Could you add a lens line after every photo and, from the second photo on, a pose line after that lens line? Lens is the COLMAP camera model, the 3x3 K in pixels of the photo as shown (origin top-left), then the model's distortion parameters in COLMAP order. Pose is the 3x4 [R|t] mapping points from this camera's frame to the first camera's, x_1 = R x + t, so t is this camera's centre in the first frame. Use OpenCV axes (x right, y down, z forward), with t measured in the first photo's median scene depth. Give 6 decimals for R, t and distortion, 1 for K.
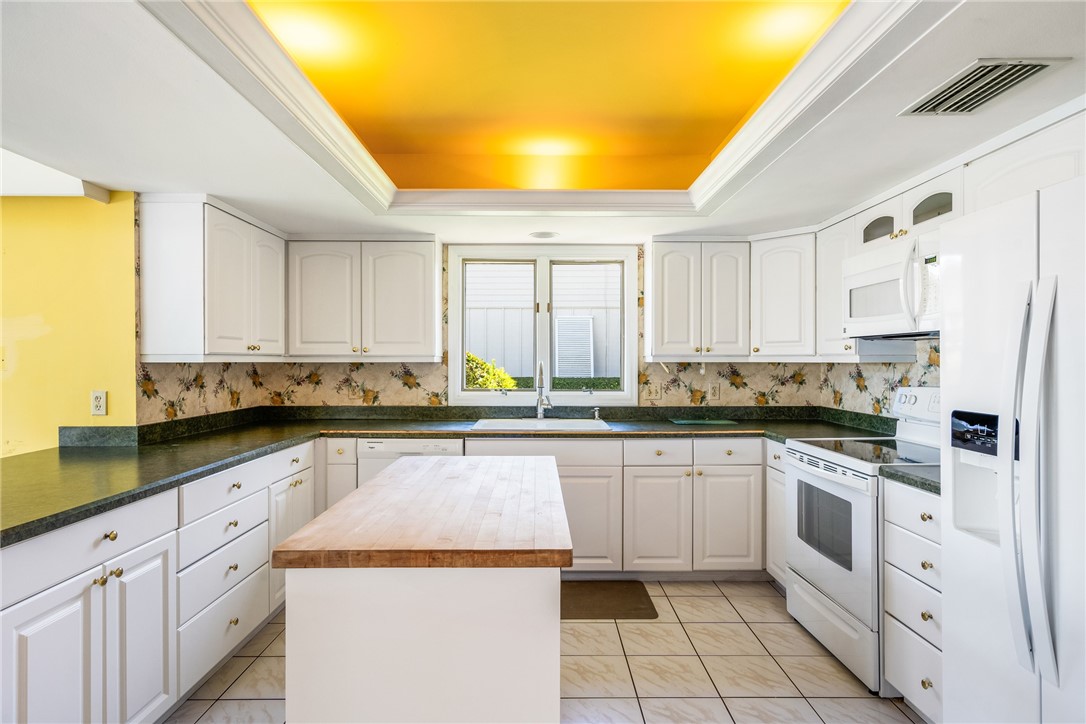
lens RADIAL K [[580.7, 0, 543.0], [0, 580.7, 362.0], [0, 0, 1]] dist [0.005246, 0.000692]
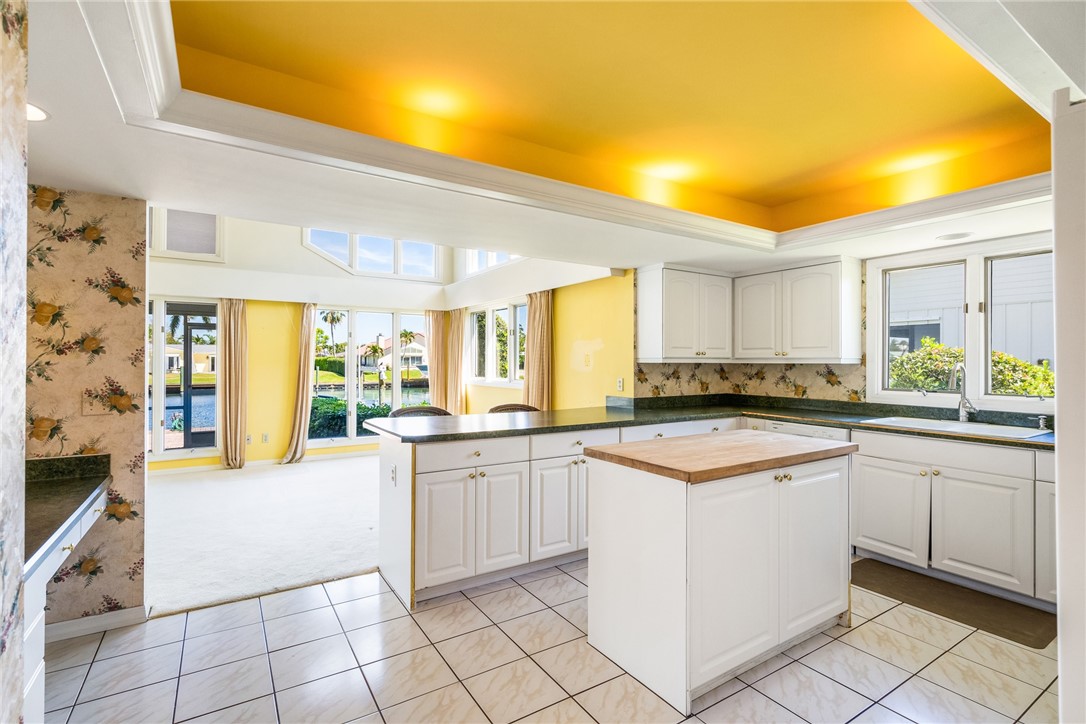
lens RADIAL K [[506.7, 0, 548.1], [0, 506.7, 345.8], [0, 0, 1]] dist [-0.006800, -0.000006]
pose [[0.541808, -0.024050, -0.840158, 0.352708], [-0.004887, 0.999484, -0.031762, -0.000060], [0.840488, 0.021314, 0.541410, -0.053883]]
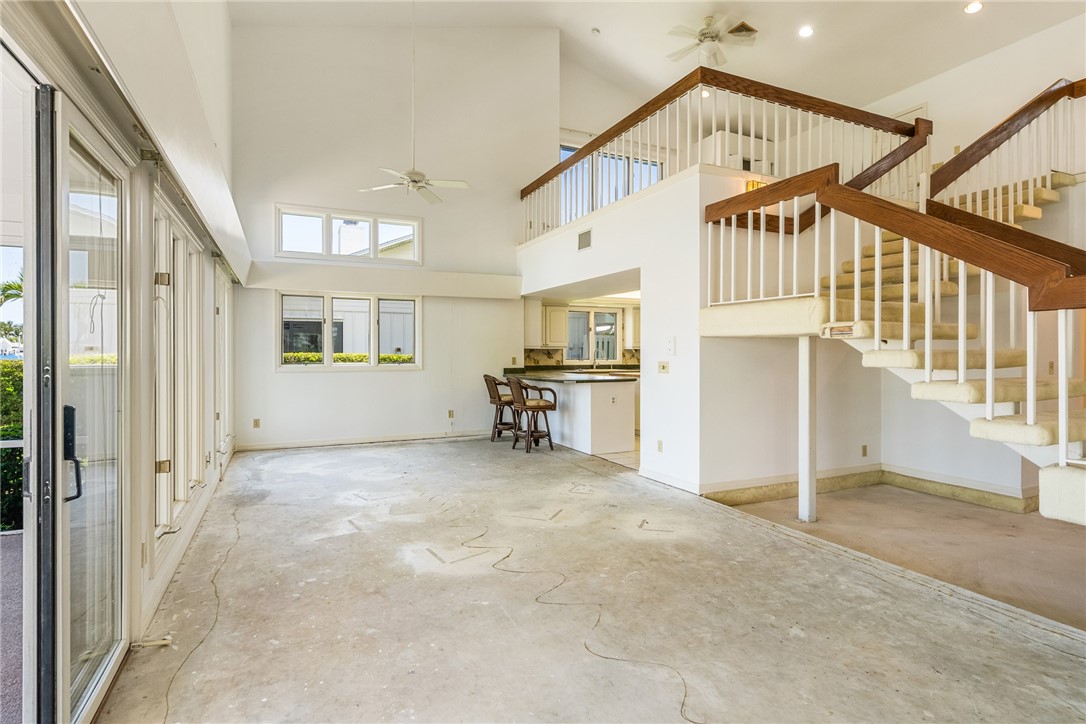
lens RADIAL K [[556.6, 0, 543.0], [0, 556.6, 362.0], [0, 0, 1]] dist [-0.000240, 0.001025]
pose [[0.901750, -0.007909, 0.432186, -1.462720], [0.002456, 0.999910, 0.013175, 0.028835], [-0.432251, -0.010819, 0.901688, -1.378783]]
